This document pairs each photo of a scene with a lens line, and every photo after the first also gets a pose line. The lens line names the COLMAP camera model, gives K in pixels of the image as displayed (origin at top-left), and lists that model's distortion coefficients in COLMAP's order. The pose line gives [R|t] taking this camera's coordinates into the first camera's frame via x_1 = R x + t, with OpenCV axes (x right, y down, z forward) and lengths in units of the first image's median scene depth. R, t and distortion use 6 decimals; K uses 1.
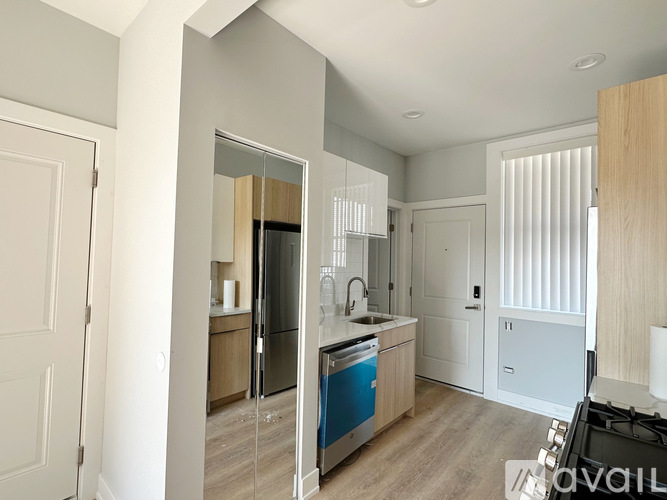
lens RADIAL K [[331.2, 0, 333.5], [0, 331.2, 250.0], [0, 0, 1]] dist [-0.003951, -0.000701]
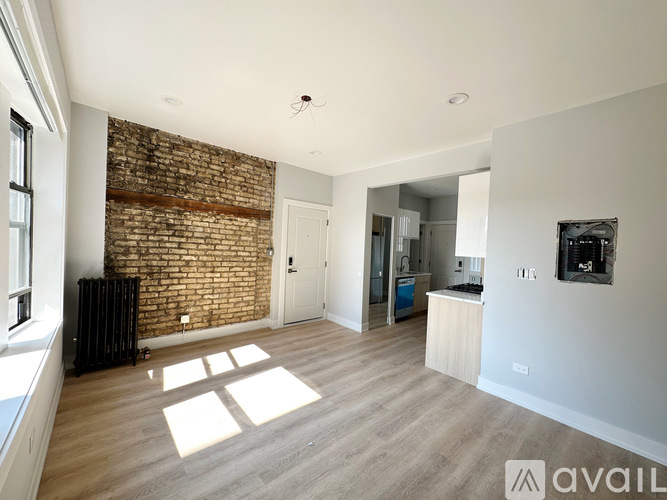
lens RADIAL K [[270.0, 0, 330.8], [0, 270.0, 250.9], [0, 0, 1]] dist [-0.015476, 0.000058]
pose [[0.990113, 0.017084, -0.139227, -0.178651], [-0.010586, 0.998826, 0.047278, -0.035337], [0.139871, -0.045337, 0.989131, -0.918713]]
